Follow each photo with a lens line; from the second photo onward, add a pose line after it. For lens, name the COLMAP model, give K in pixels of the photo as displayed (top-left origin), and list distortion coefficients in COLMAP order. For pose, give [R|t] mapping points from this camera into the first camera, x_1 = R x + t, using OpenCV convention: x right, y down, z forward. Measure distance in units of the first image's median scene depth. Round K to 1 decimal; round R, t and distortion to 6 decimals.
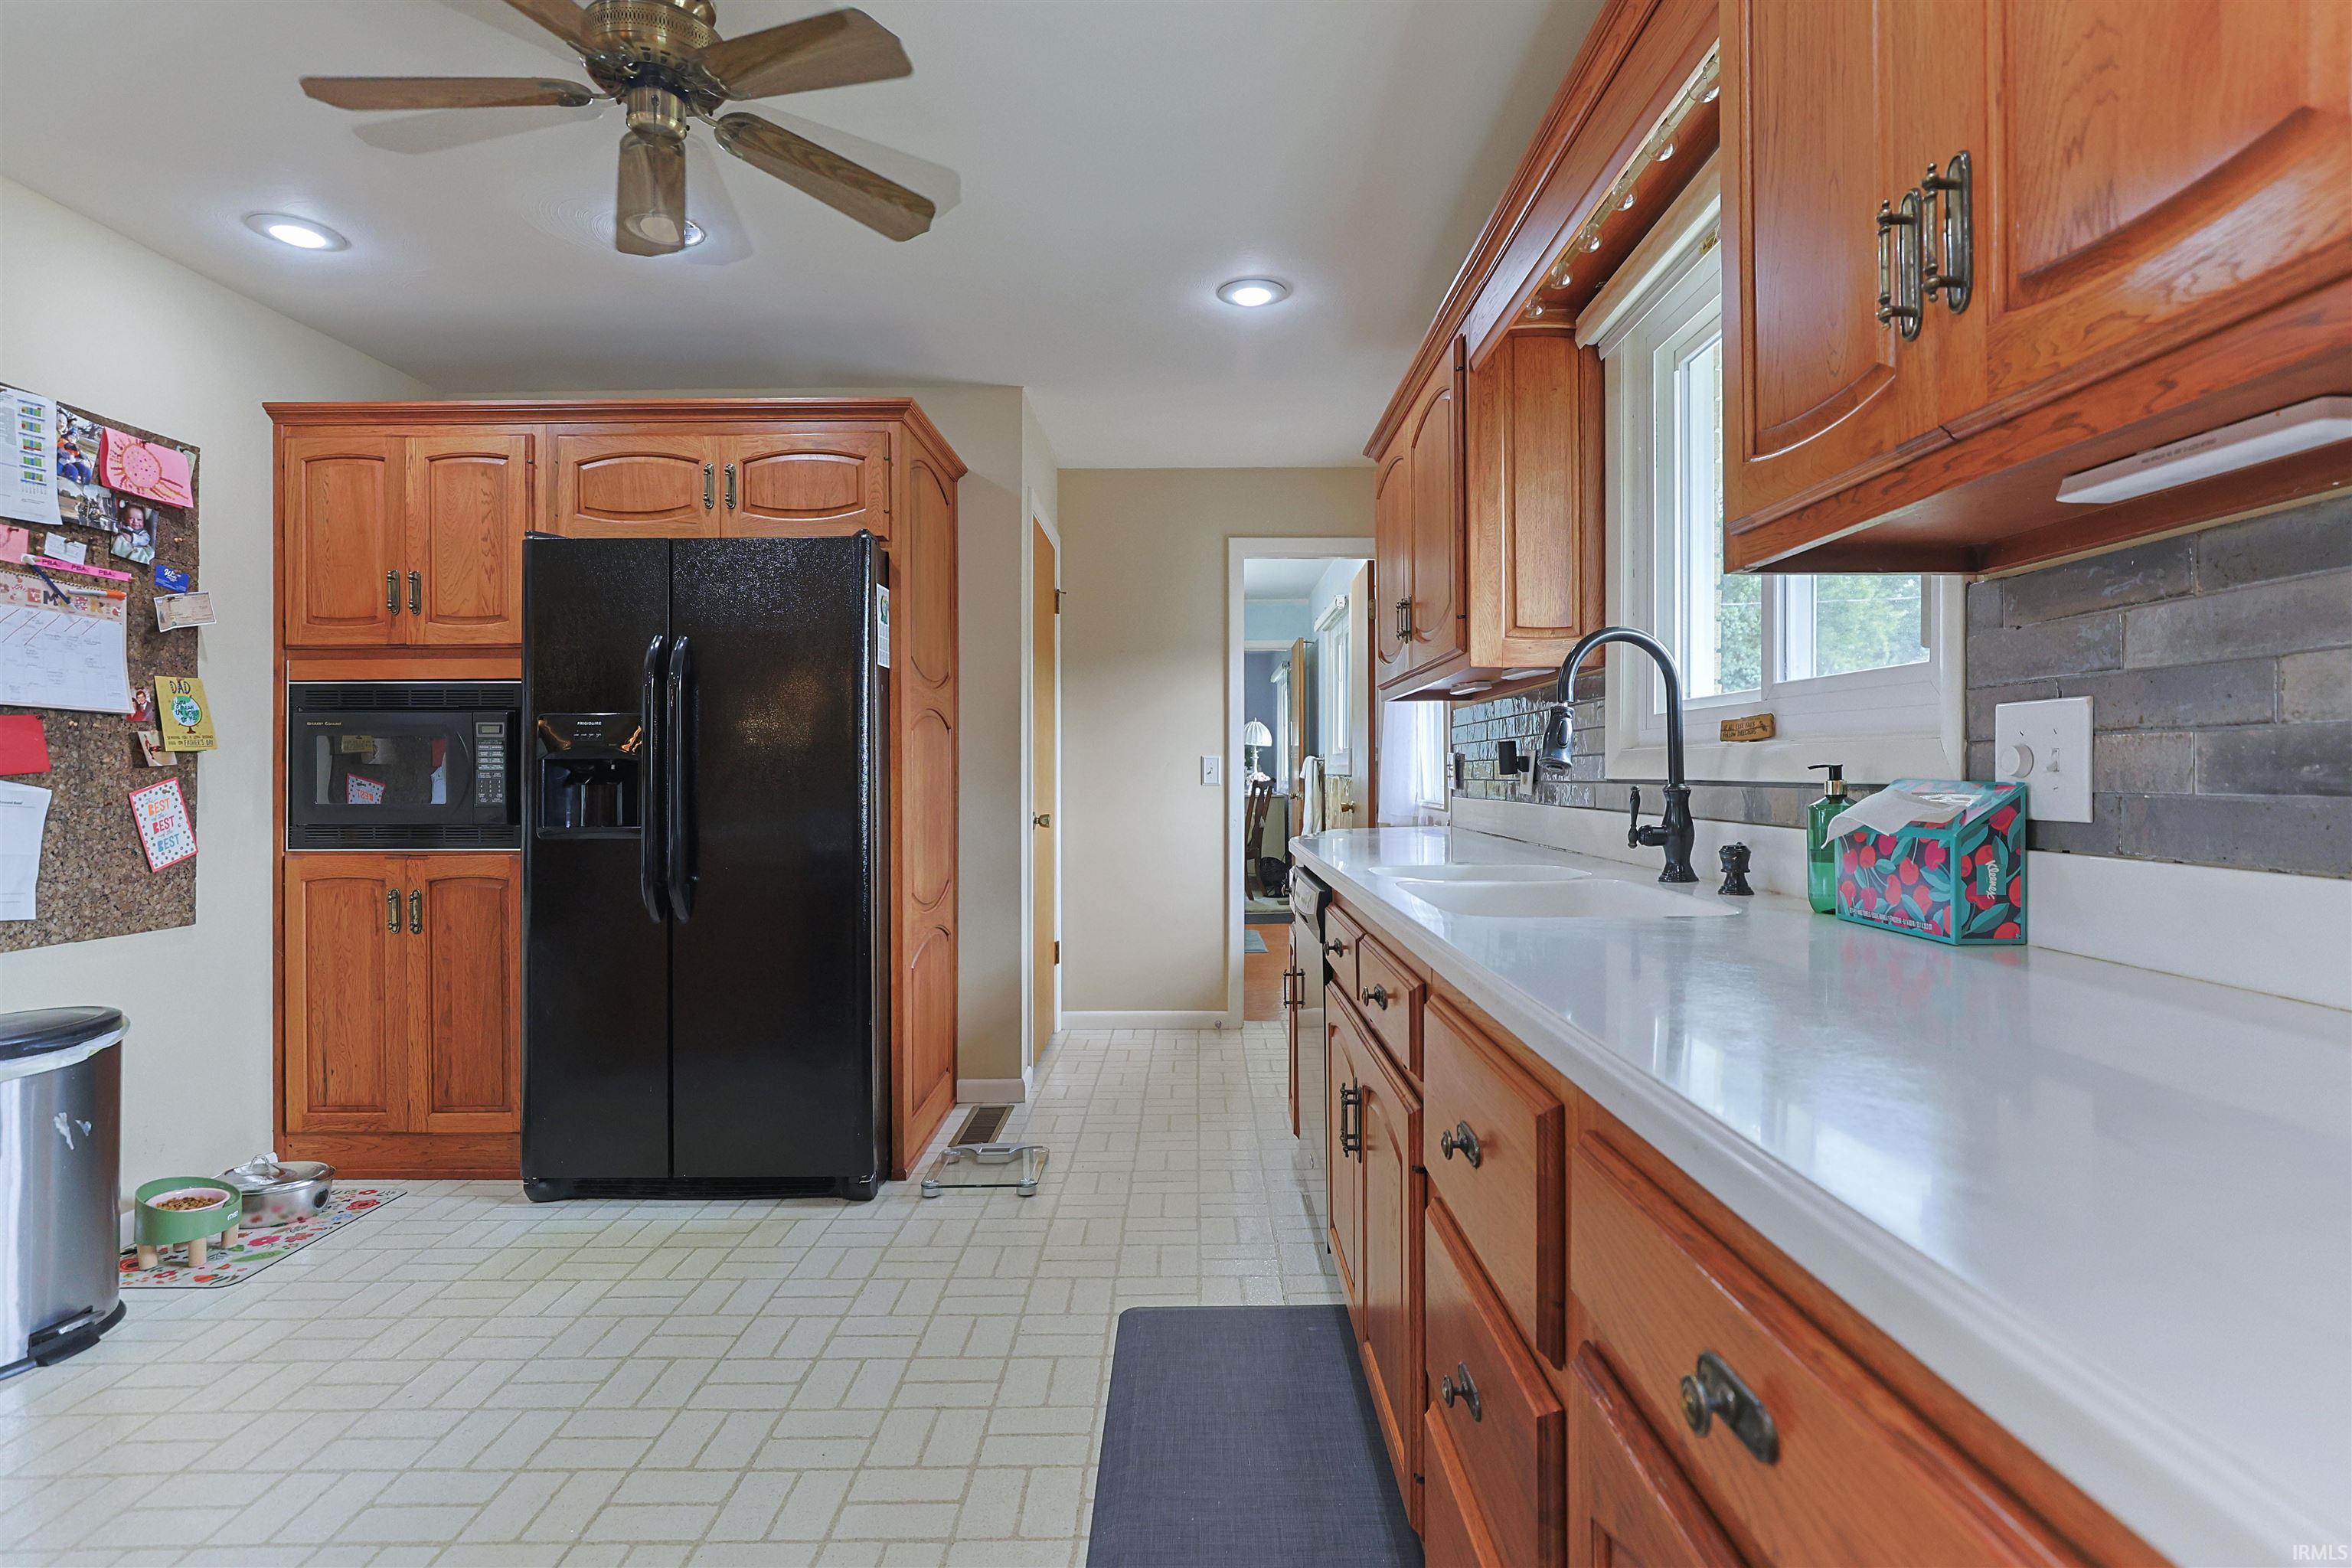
lens RADIAL K [[1143.8, 0, 1200.4], [0, 1143.8, 773.1], [0, 0, 1]] dist [-0.010519, 0.008161]
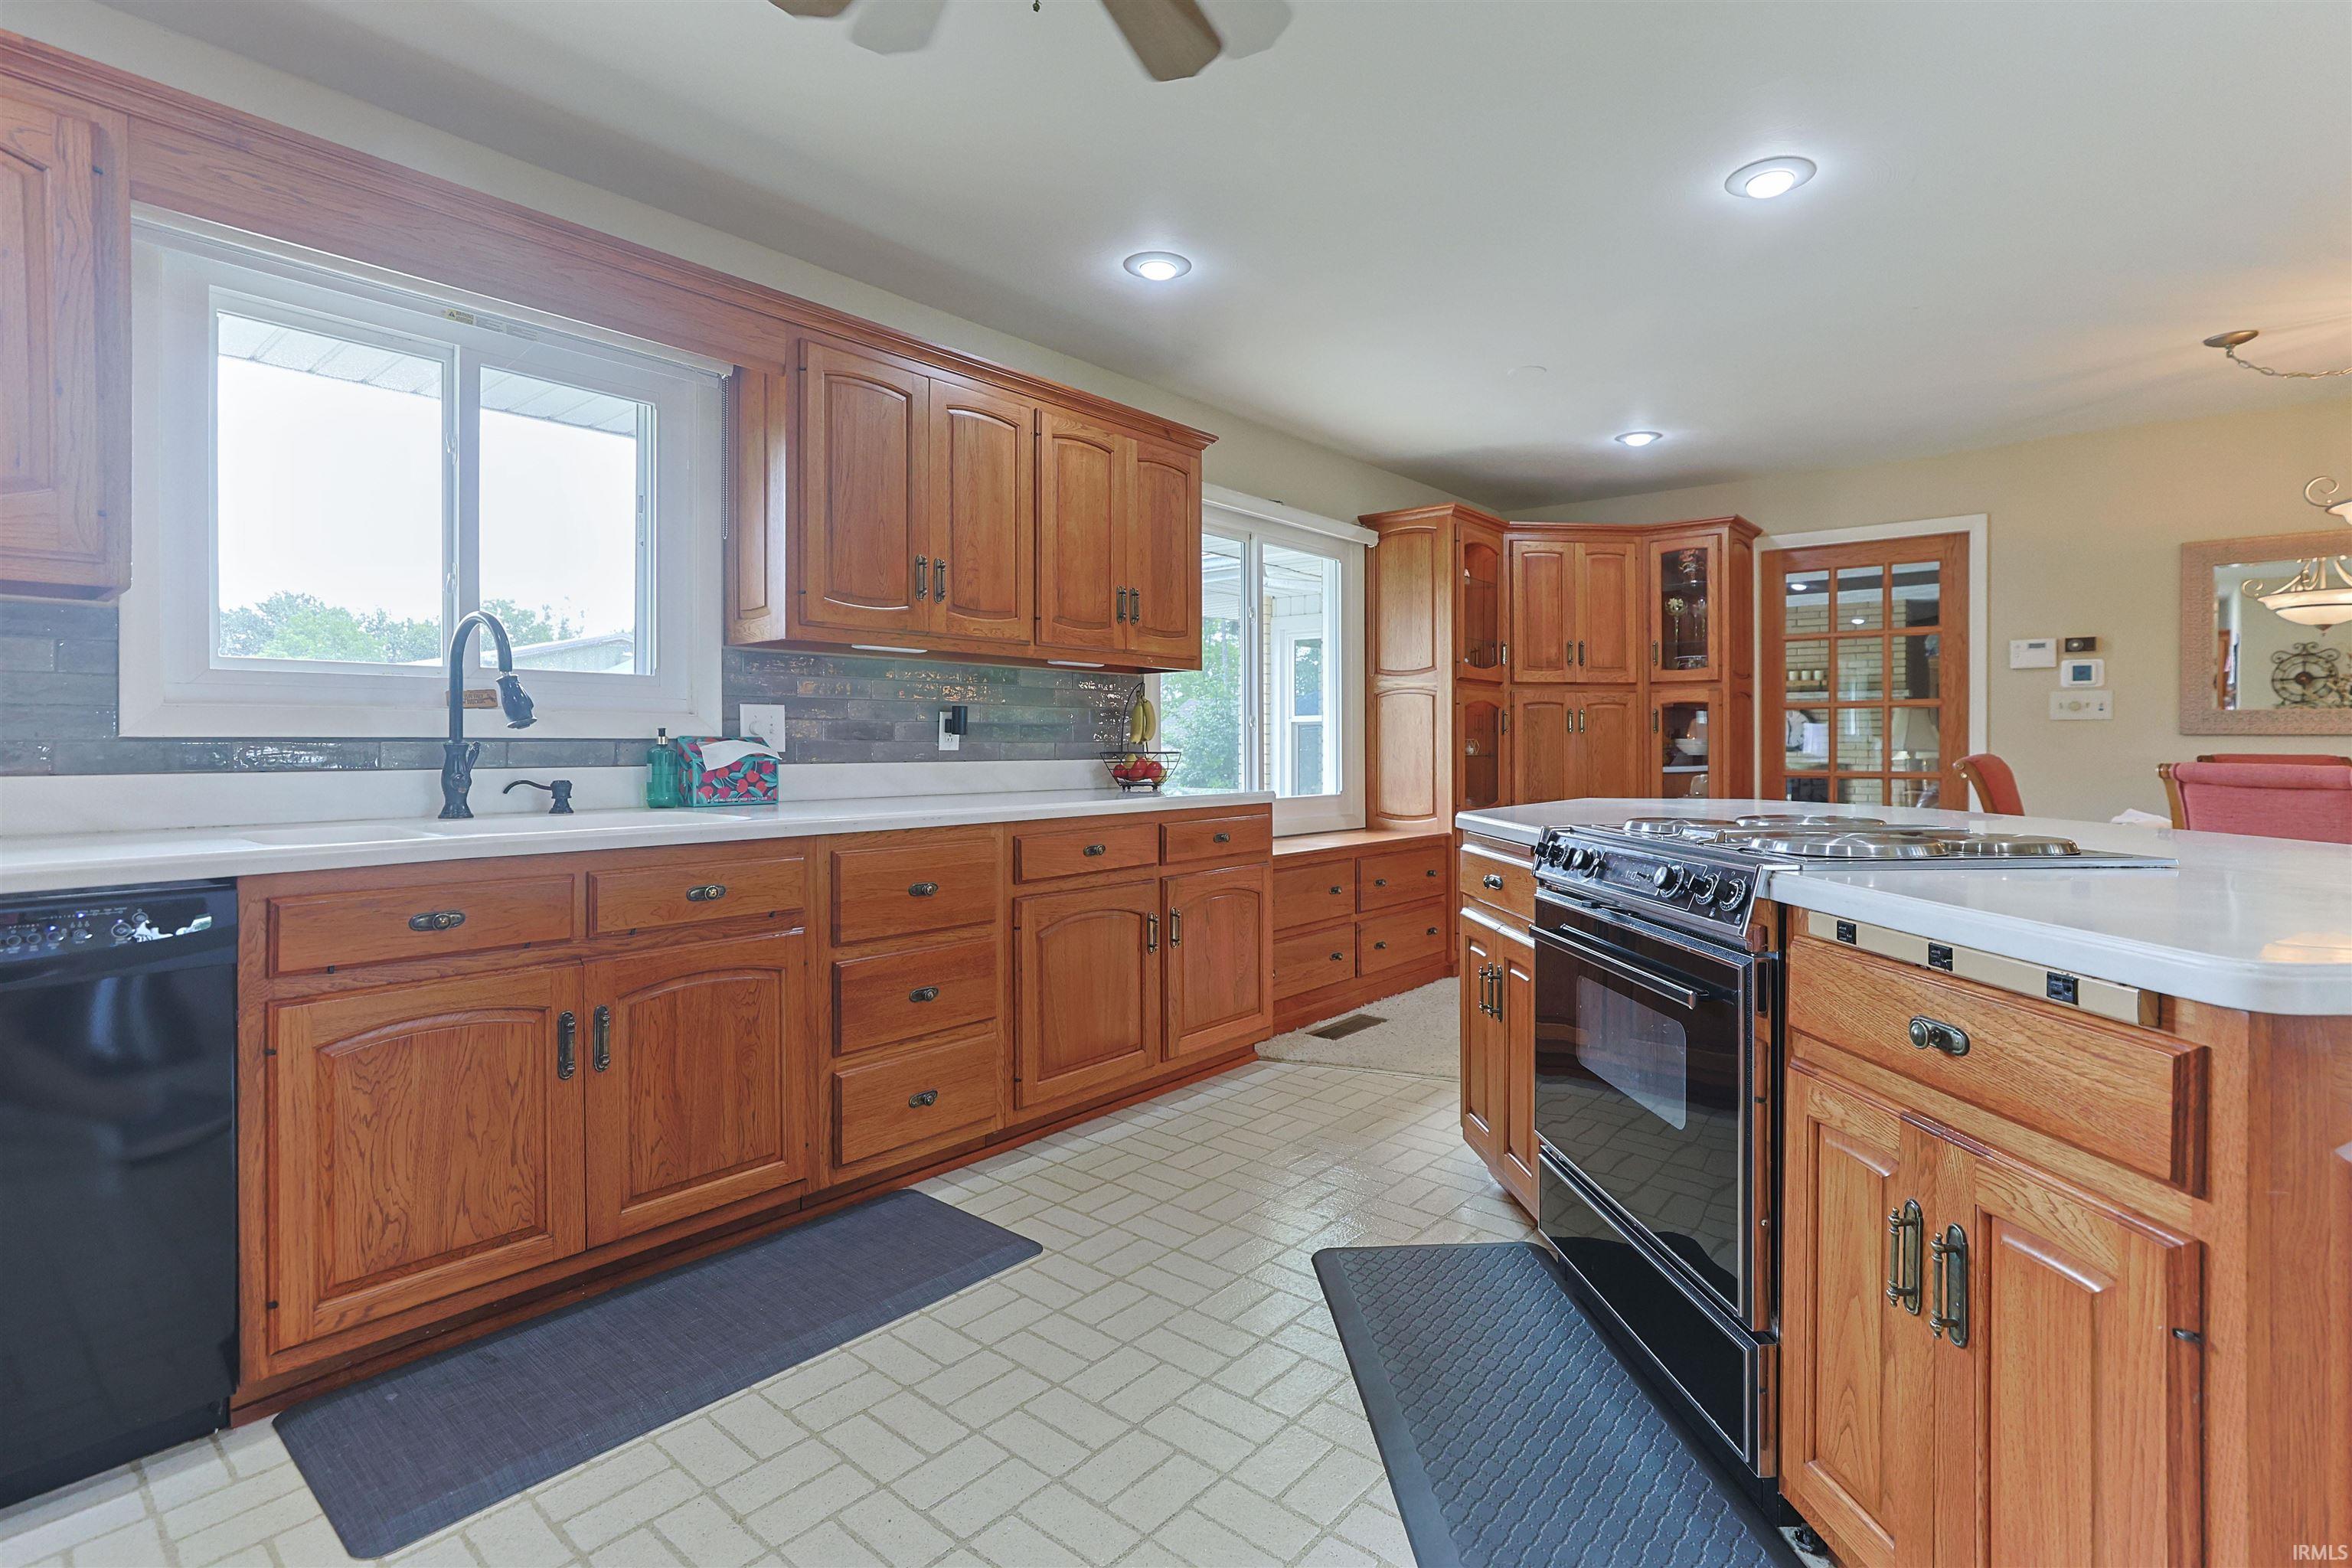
lens RADIAL K [[1143.8, 0, 1224.5], [0, 1143.8, 754.9], [0, 0, 1]] dist [-0.010519, 0.008161]
pose [[-0.774662, -0.000702, 0.632375, -0.797566], [0.005307, 0.999957, 0.007612, 0.016134], [-0.632353, 0.009253, -0.774625, 1.123467]]
